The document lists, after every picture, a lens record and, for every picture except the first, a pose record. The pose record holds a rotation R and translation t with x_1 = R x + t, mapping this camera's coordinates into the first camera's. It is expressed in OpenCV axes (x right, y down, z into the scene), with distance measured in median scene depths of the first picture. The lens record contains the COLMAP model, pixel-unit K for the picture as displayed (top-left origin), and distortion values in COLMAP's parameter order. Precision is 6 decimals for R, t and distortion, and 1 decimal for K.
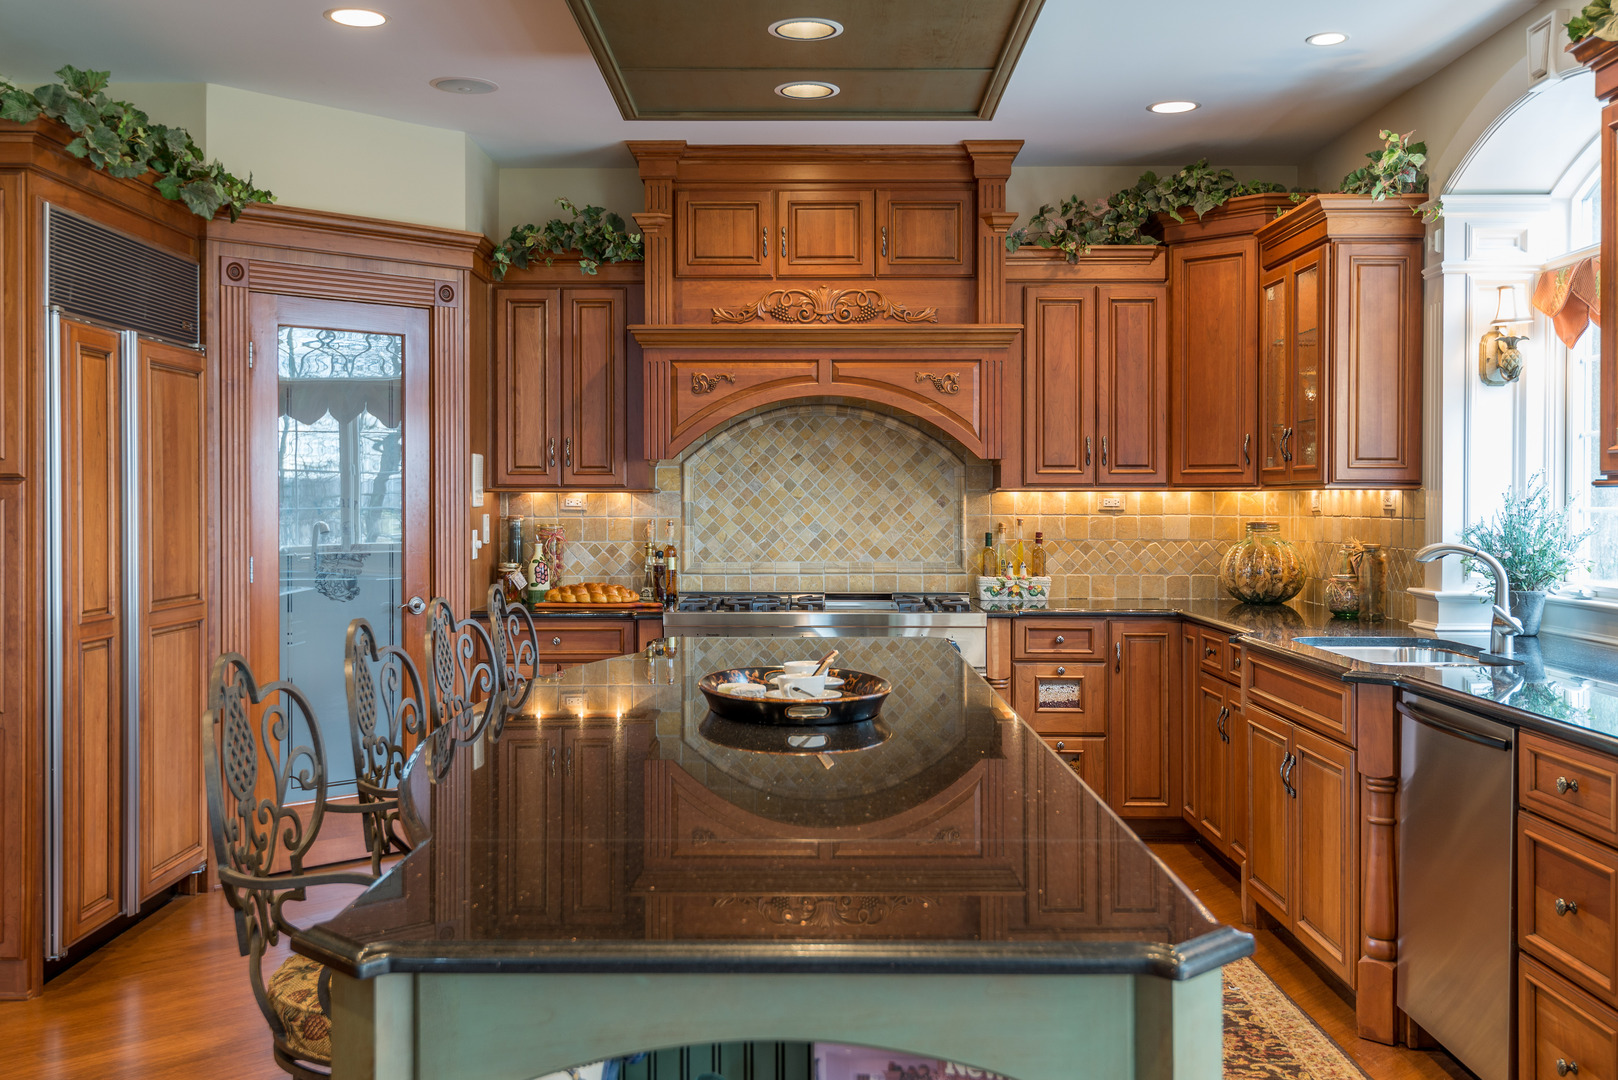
lens RADIAL K [[1600.0, 0, 808.3], [0, 1600.0, 537.2], [0, 0, 1]] dist [0.039073, 0.000000]
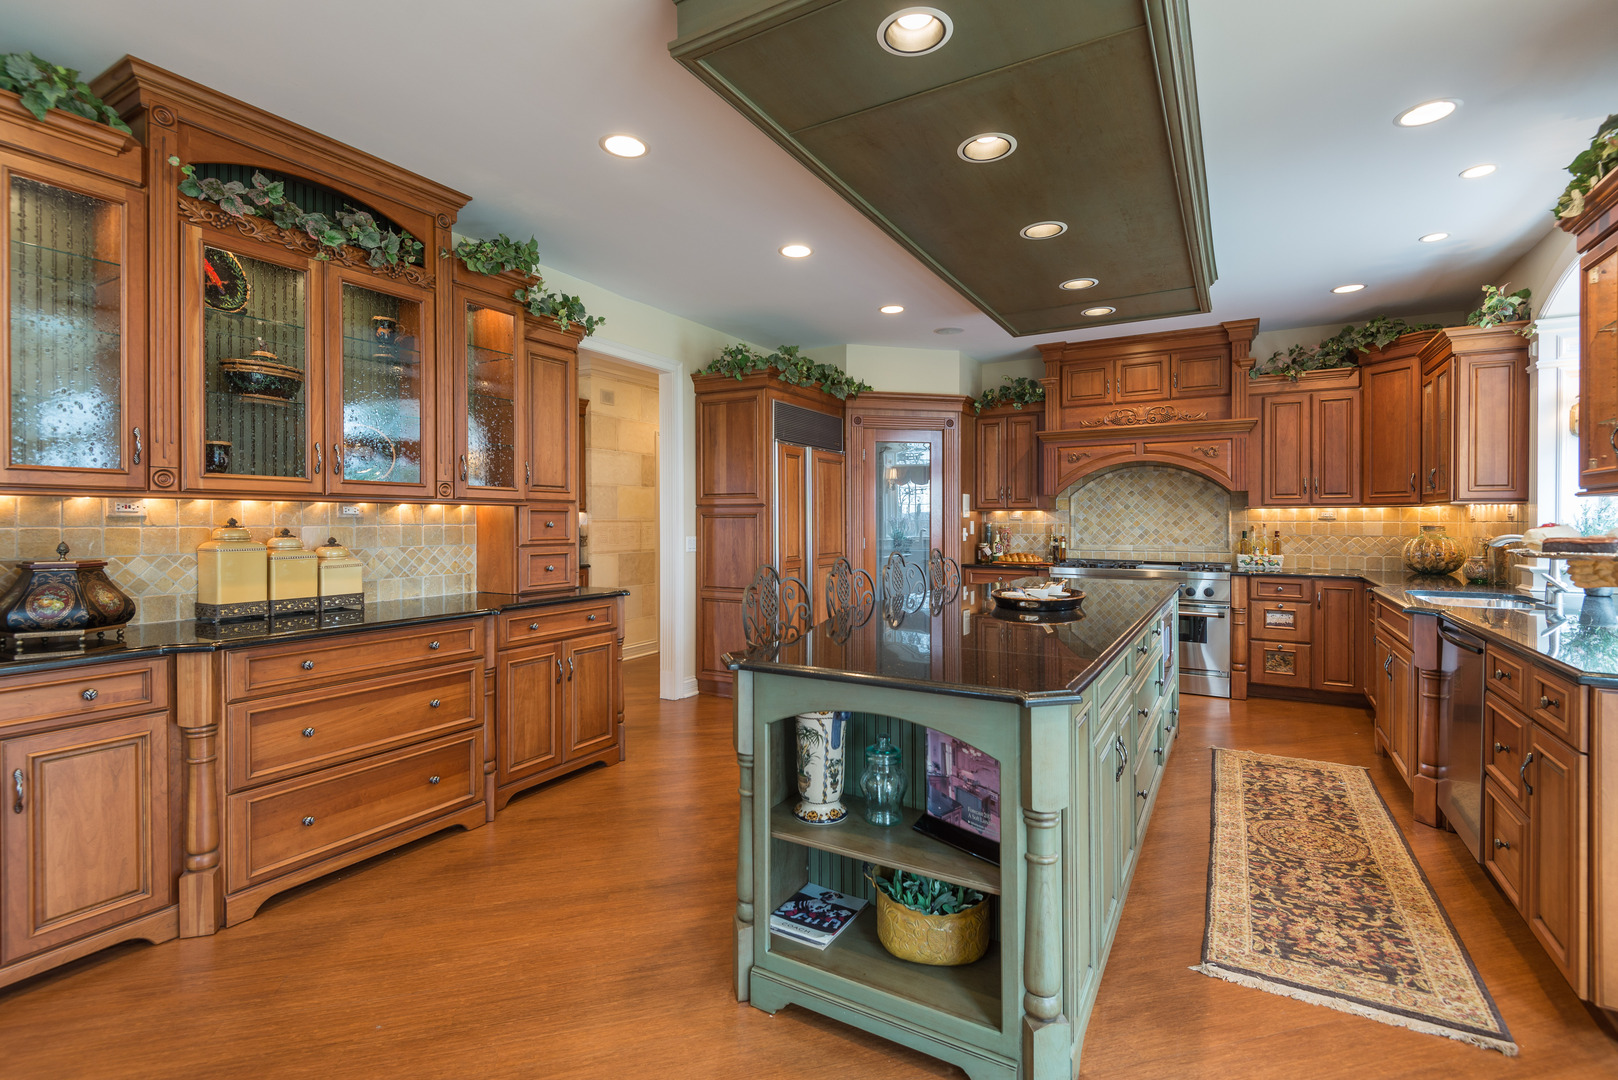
lens RADIAL K [[746.2, 0, 800.6], [0, 746.2, 543.1], [0, 0, 1]] dist [0.027856, -0.012145]
pose [[0.866209, 0.013942, -0.499487, 0.112604], [-0.010379, 0.999897, 0.009909, 0.008633], [0.499573, -0.003399, 0.866265, -0.017500]]
